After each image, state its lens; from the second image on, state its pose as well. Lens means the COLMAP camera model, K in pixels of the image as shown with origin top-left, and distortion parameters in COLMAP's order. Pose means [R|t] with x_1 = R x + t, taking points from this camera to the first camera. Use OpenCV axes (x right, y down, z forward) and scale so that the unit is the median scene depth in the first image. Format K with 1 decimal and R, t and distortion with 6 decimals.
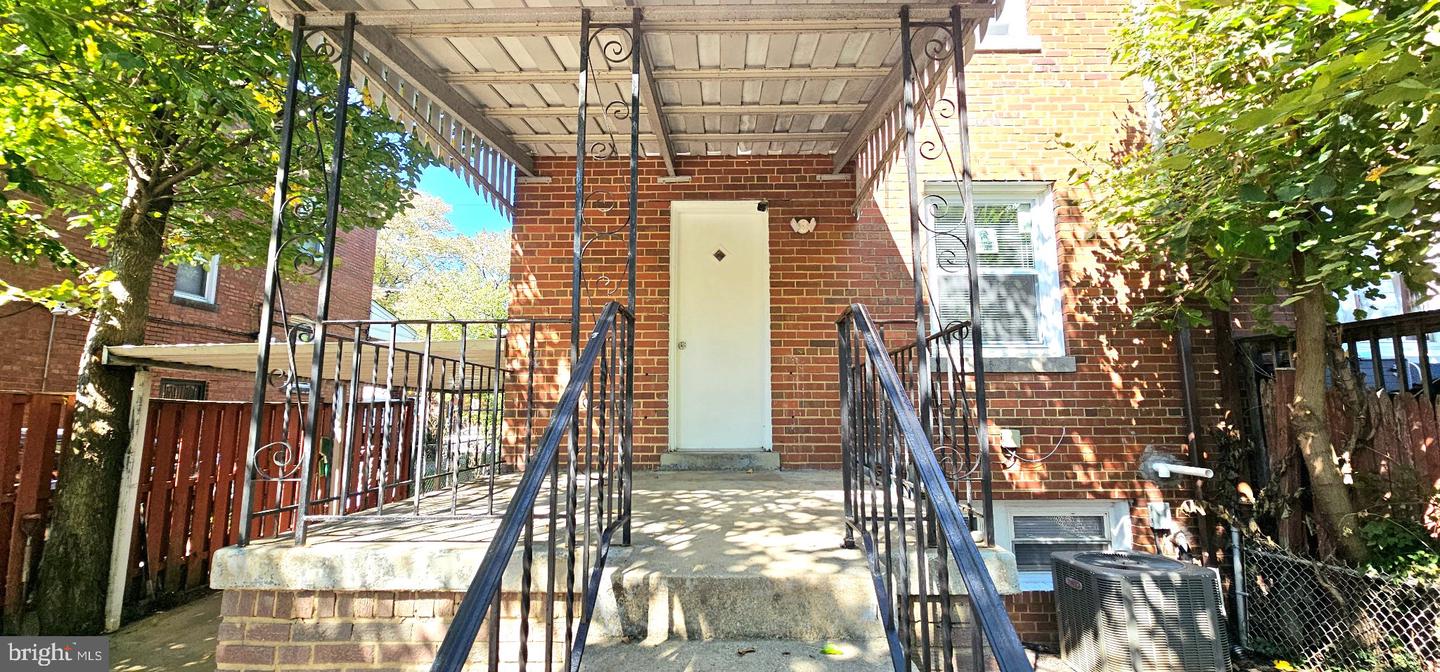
lens RADIAL K [[585.9, 0, 719.6], [0, 585.9, 340.1], [0, 0, 1]] dist [0.001500, 0.000276]
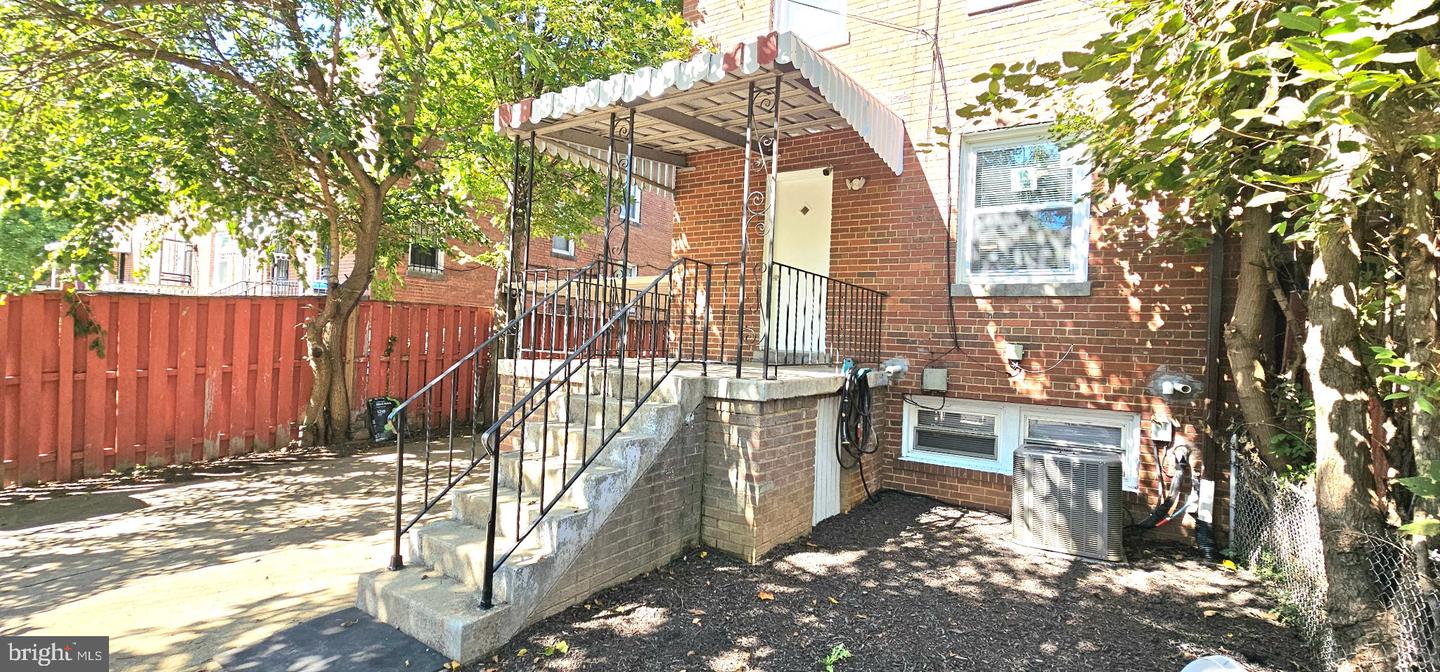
lens RADIAL K [[585.9, 0, 719.6], [0, 585.9, 340.1], [0, 0, 1]] dist [0.001500, 0.000276]
pose [[0.858802, 0.036968, -0.510972, 0.567859], [0.020640, 0.994087, 0.106611, 0.004770], [0.511892, -0.102104, 0.852960, -0.303071]]
